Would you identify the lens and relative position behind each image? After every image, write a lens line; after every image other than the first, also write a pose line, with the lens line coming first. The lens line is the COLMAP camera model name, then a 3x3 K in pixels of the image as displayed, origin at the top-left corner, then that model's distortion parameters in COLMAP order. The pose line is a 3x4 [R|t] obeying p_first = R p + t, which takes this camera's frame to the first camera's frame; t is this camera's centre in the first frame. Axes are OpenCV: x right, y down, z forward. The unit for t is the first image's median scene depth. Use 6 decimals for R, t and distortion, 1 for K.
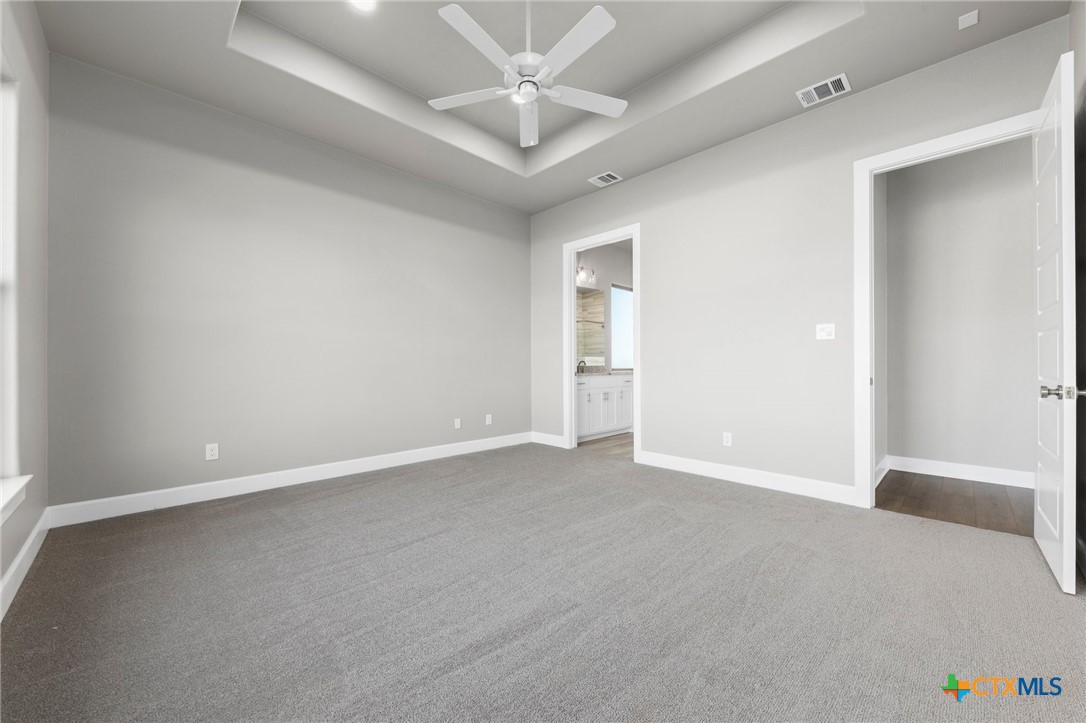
lens RADIAL K [[417.7, 0, 541.9], [0, 417.7, 364.9], [0, 0, 1]] dist [0.006091, -0.000619]
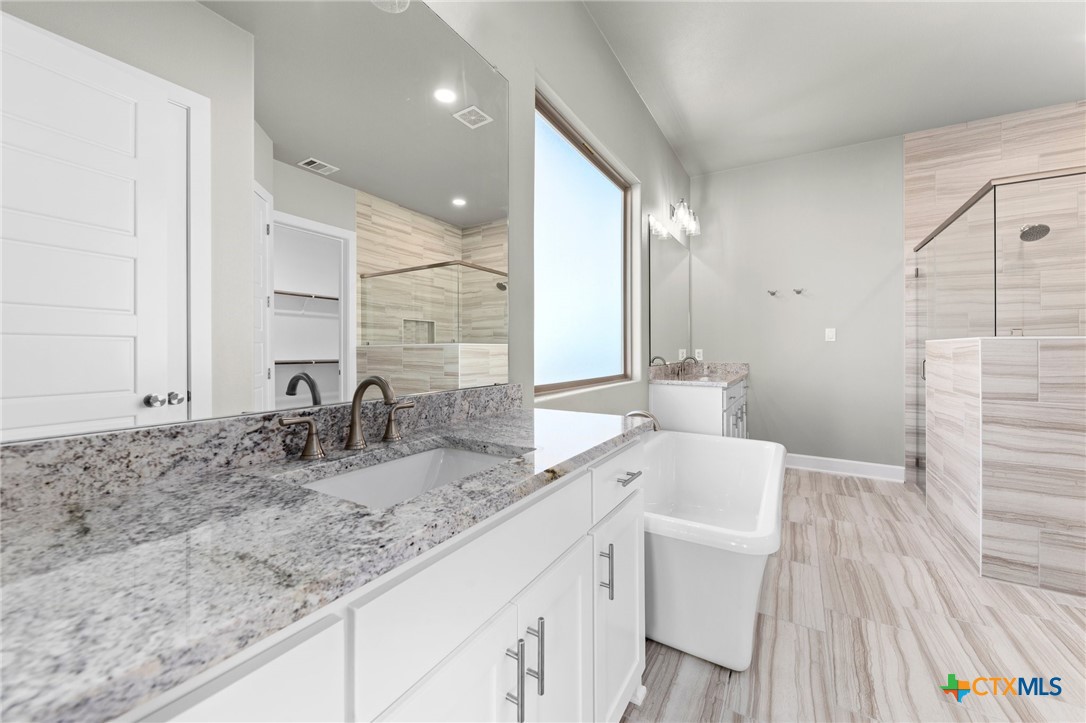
lens RADIAL K [[417.7, 0, 542.5], [0, 417.7, 353.0], [0, 0, 1]] dist [0.006091, -0.000619]
pose [[0.966764, 0.005227, 0.255617, 0.061862], [-0.007566, 0.999938, 0.008171, -0.011686], [-0.255558, -0.009833, 0.966744, 0.457566]]
